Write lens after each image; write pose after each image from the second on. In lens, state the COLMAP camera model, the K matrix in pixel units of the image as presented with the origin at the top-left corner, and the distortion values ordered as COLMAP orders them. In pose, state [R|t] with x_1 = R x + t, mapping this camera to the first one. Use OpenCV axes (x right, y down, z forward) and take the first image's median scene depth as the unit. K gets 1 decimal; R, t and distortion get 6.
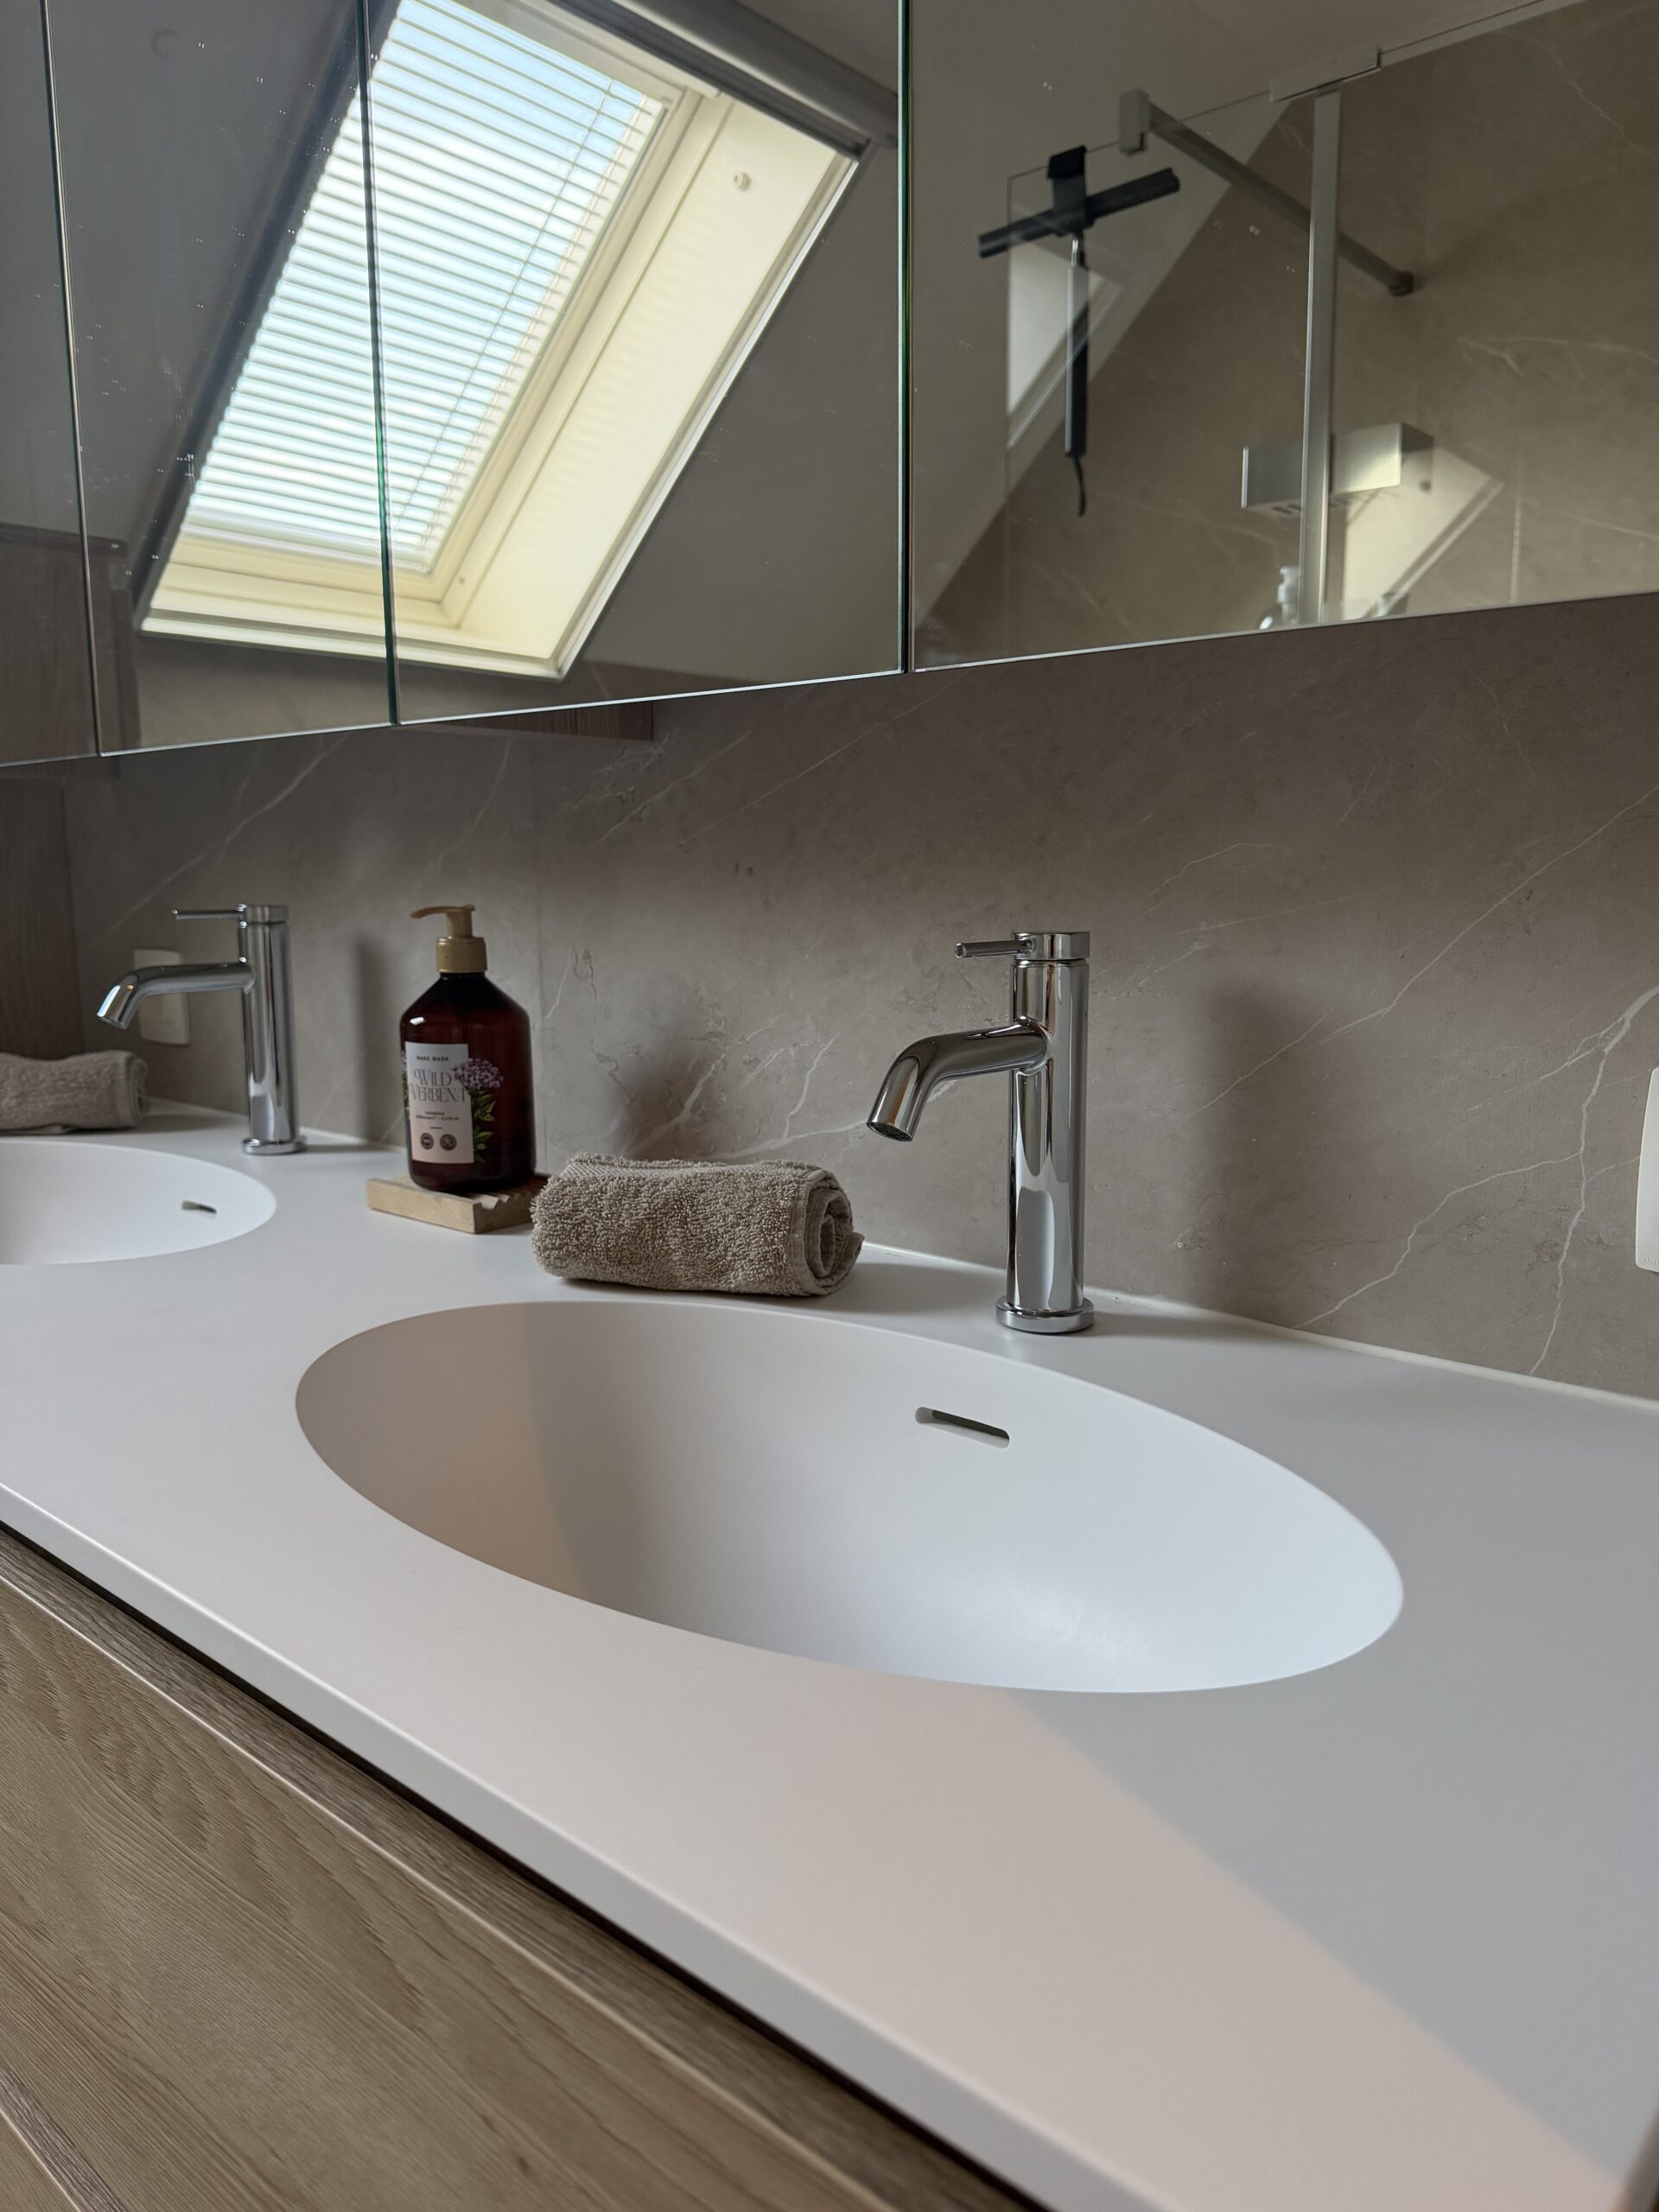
lens RADIAL K [[1580.8, 0, 829.5], [0, 1580.8, 1106.0], [0, 0, 1]] dist [0.061409, -0.096012]
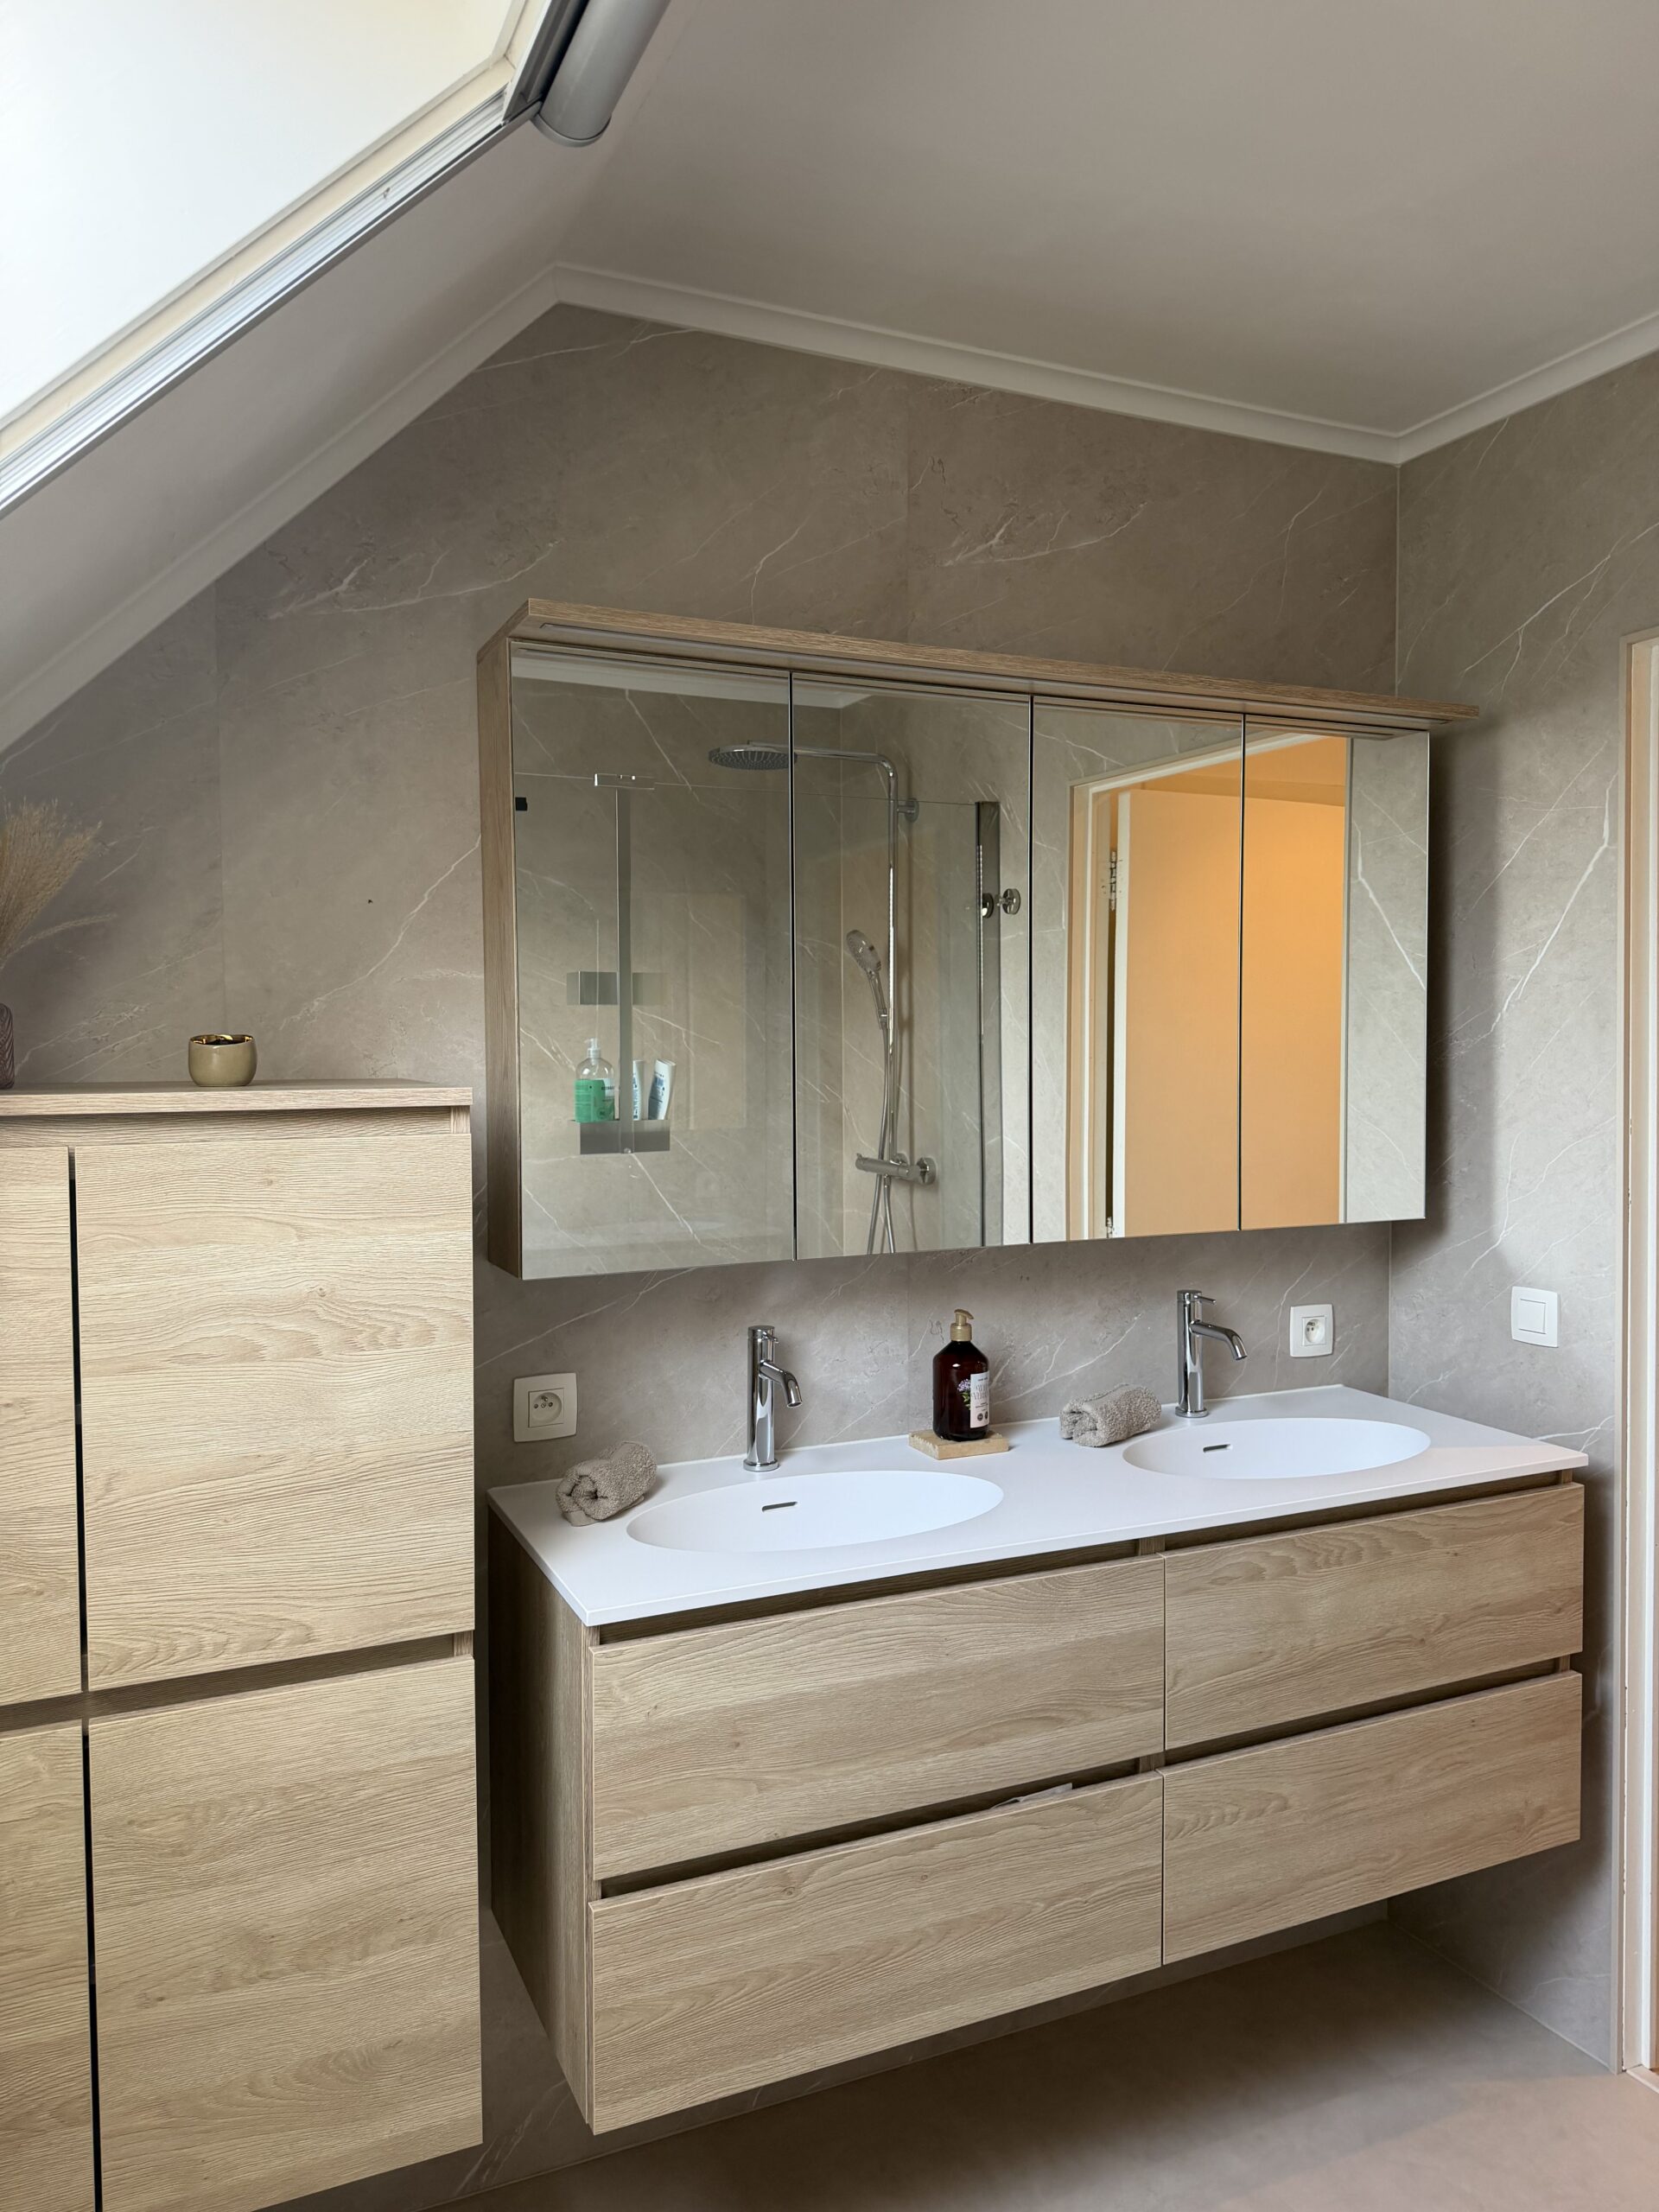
lens RADIAL K [[1542.9, 0, 829.1], [0, 1542.9, 1084.8], [0, 0, 1]] dist [0.045274, -0.088428]
pose [[0.394551, -0.016564, 0.918725, -2.314500], [0.142060, 0.988916, -0.043179, -0.374235], [-0.907826, 0.147550, 0.392531, 0.267478]]
